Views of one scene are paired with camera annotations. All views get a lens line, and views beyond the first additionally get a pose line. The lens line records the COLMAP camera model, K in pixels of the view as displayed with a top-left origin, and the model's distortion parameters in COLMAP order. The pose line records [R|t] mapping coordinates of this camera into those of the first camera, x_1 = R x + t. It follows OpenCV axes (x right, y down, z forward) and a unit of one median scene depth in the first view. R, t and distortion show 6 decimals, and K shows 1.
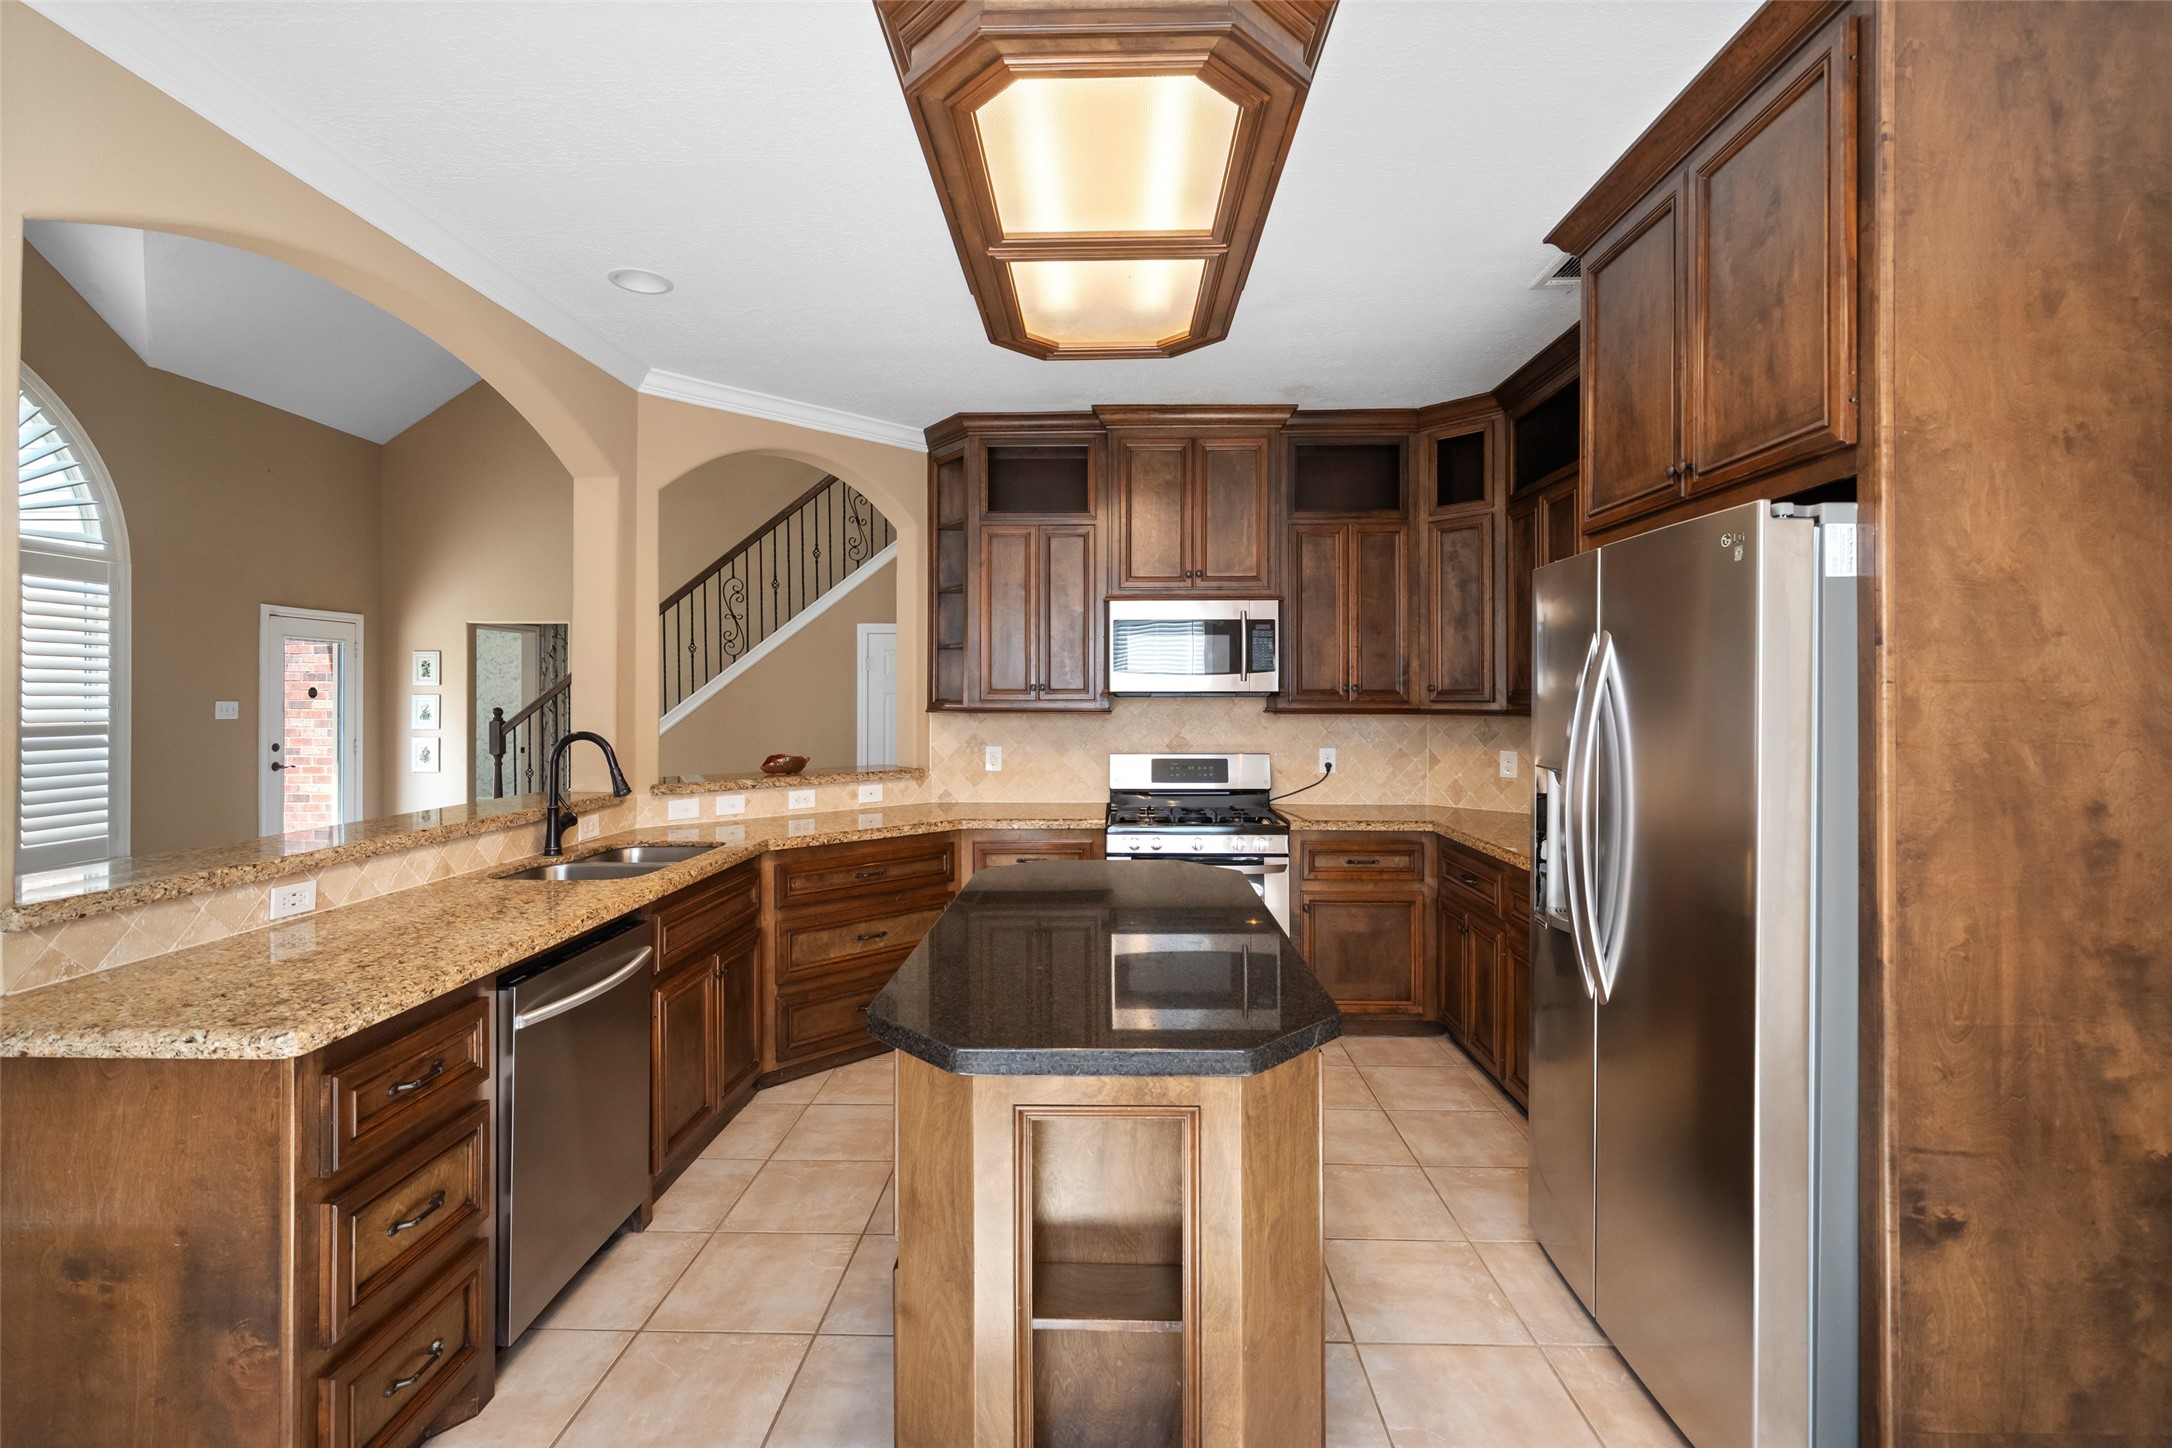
lens RADIAL K [[960.4, 0, 1084.3], [0, 960.4, 708.5], [0, 0, 1]] dist [0.002454, 0.000055]
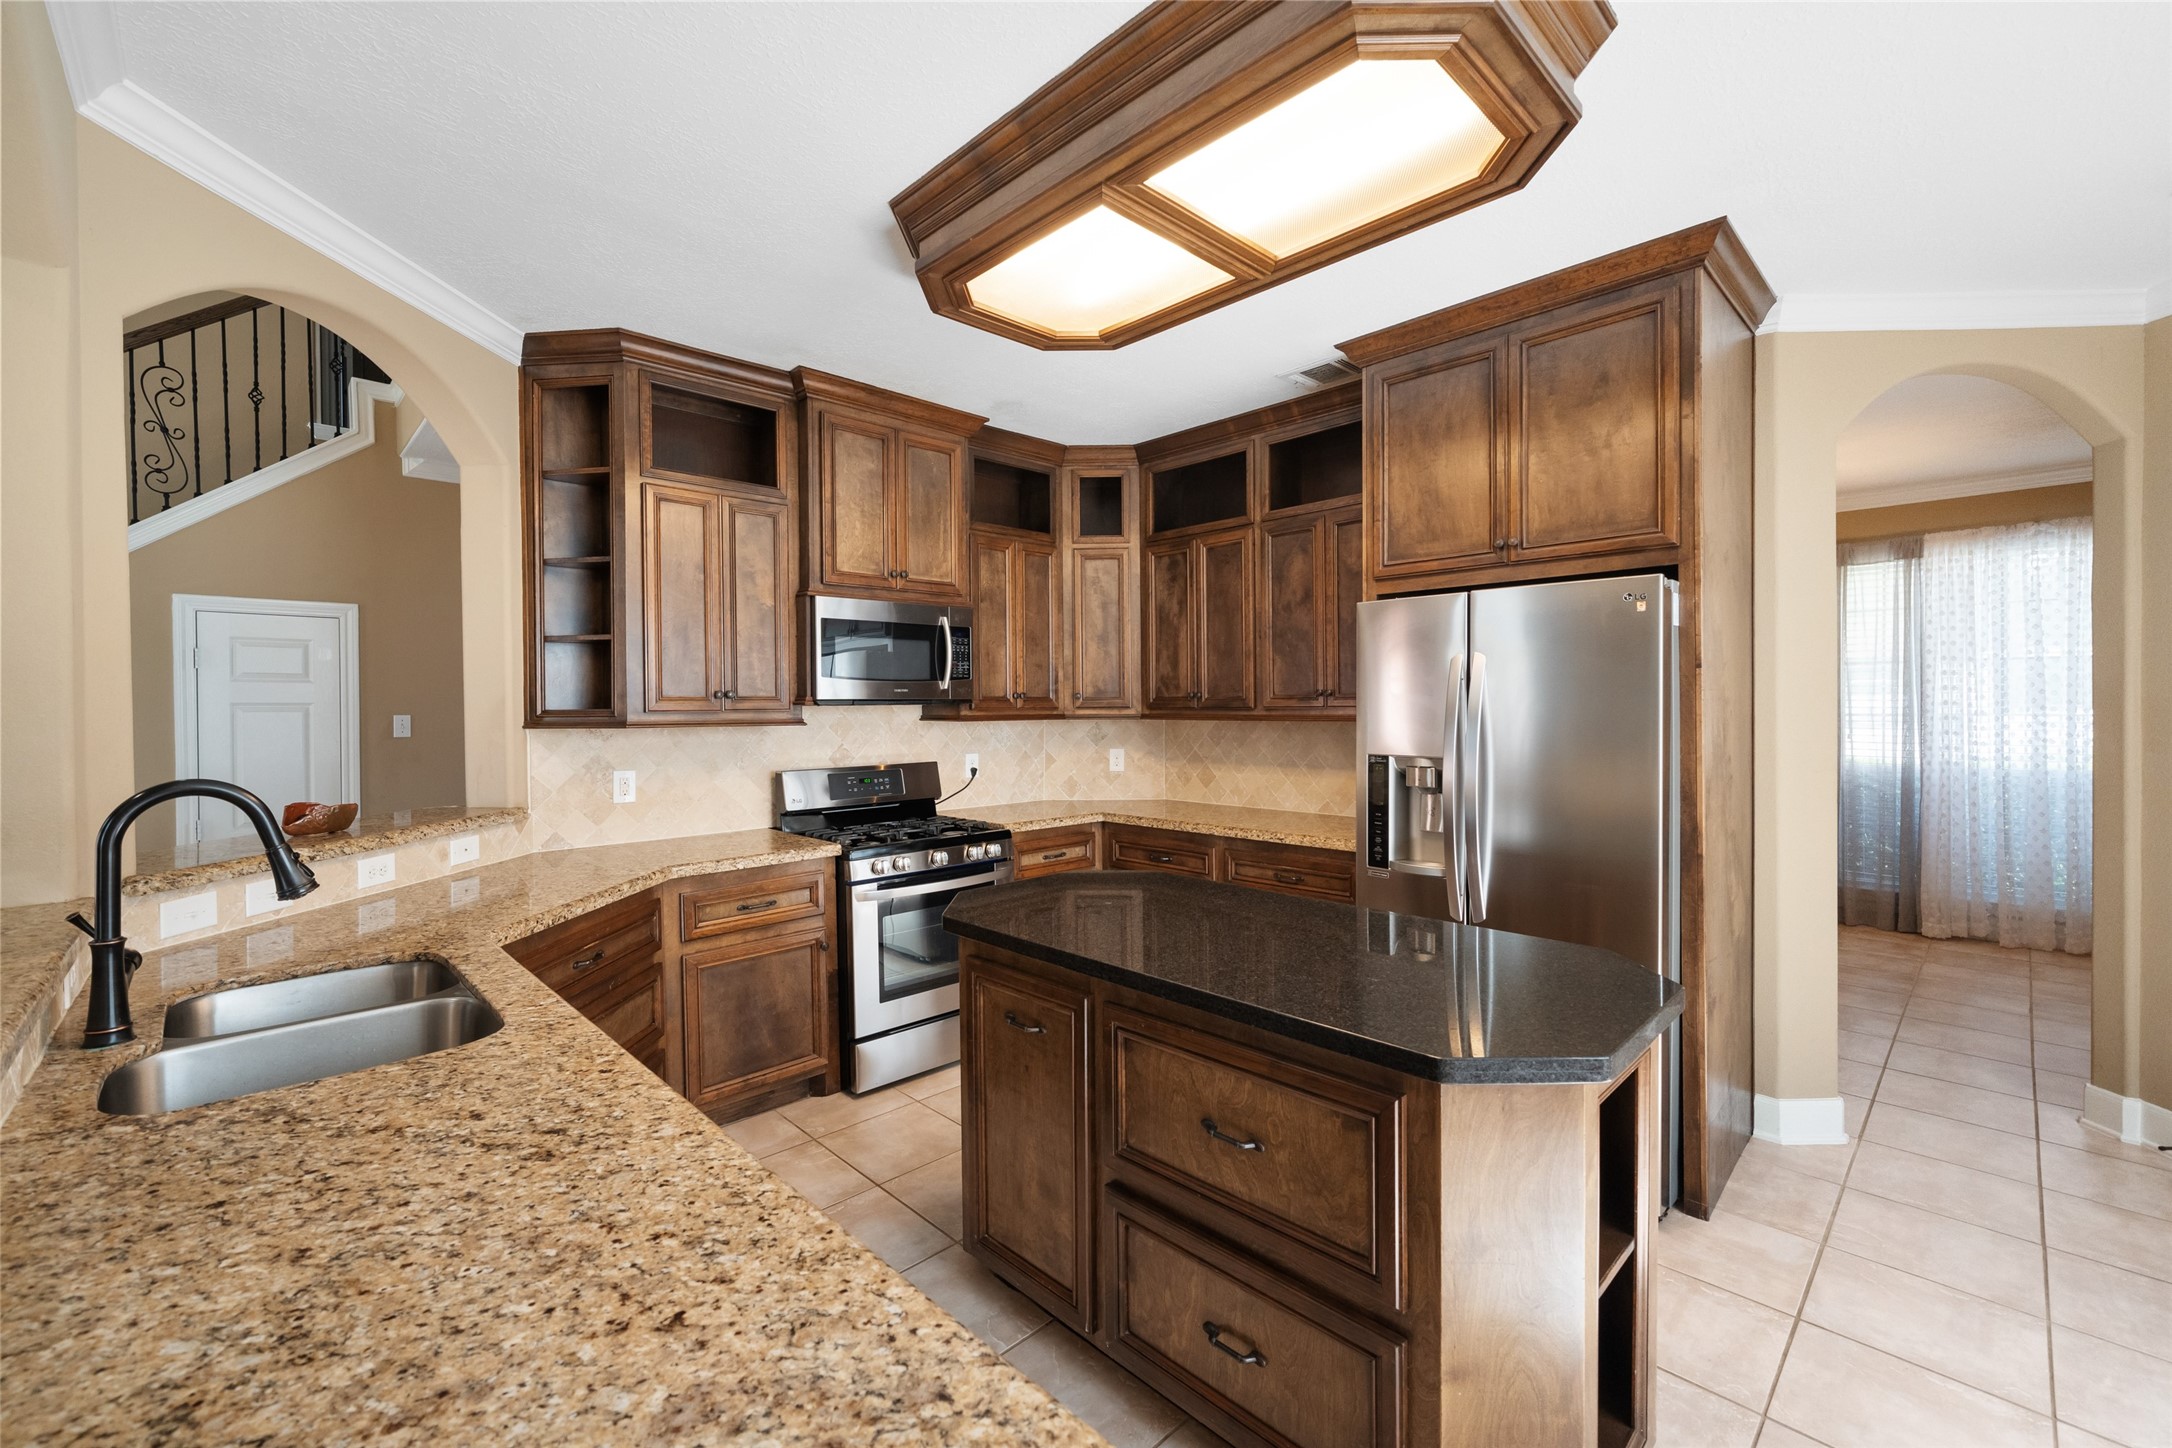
lens RADIAL K [[900.7, 0, 1086.0], [0, 900.7, 724.0], [0, 0, 1]] dist [-0.000868, -0.000305]
pose [[0.696475, -0.020655, 0.717284, -0.389441], [0.015402, 0.999786, 0.013835, -0.002565], [-0.717416, 0.001412, 0.696644, 0.250818]]
